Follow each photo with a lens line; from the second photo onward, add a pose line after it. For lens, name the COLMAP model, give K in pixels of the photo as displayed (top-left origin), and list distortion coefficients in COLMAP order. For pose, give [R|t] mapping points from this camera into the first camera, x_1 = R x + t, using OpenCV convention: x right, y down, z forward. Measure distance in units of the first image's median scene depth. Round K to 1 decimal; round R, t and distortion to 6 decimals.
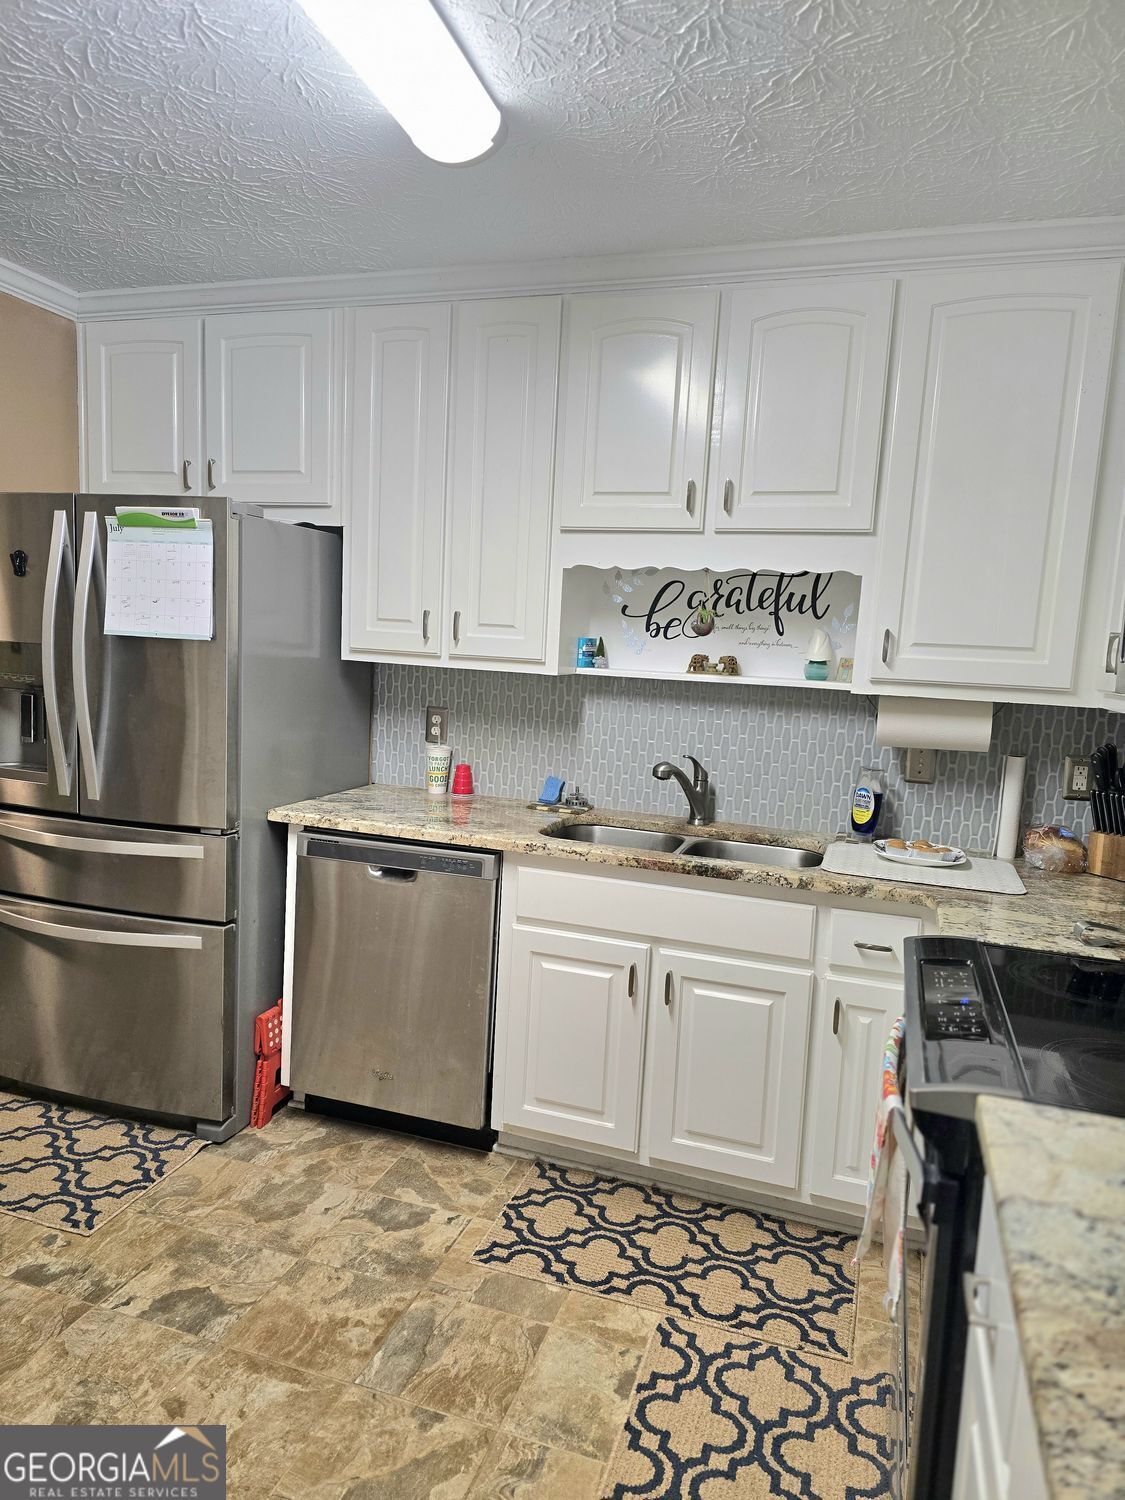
lens RADIAL K [[985.0, 0, 561.6], [0, 985.0, 755.5], [0, 0, 1]] dist [0.060383, -0.051005]
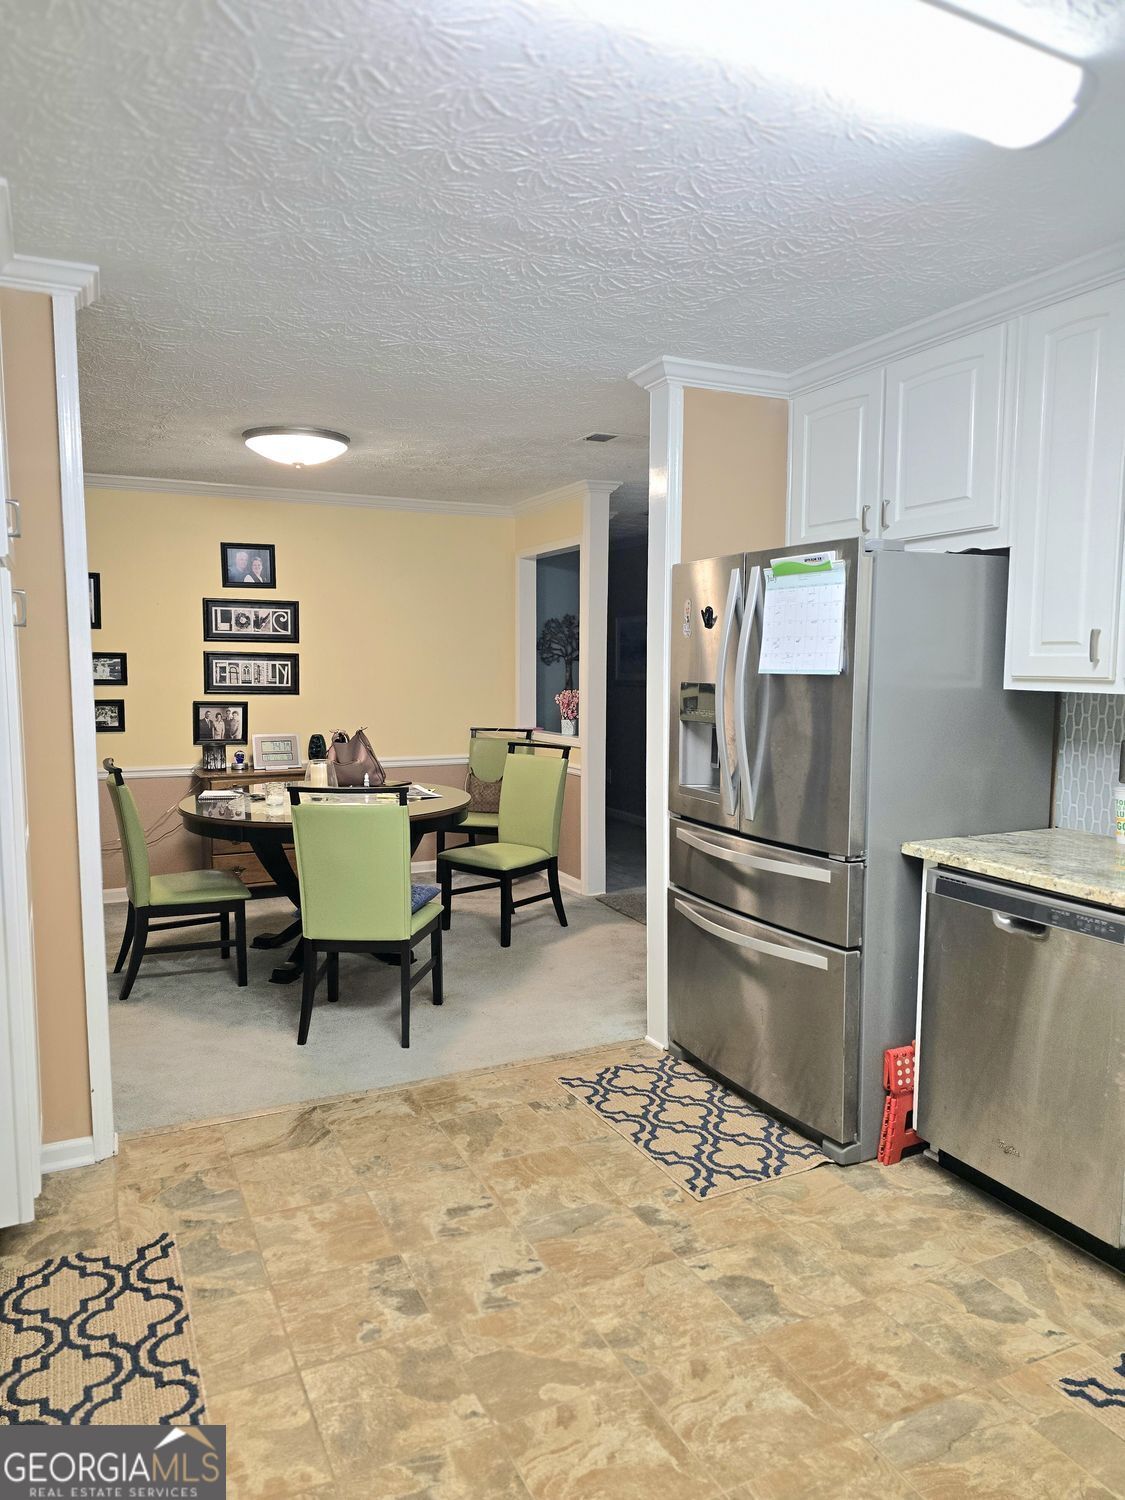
lens RADIAL K [[999.1, 0, 562.5], [0, 999.1, 750.0], [0, 0, 1]] dist [0.048013, -0.040413]
pose [[0.699117, 0.015859, -0.714832, 0.195206], [-0.049014, 0.998465, -0.025785, 0.005174], [0.713326, 0.053063, 0.698821, 0.054549]]
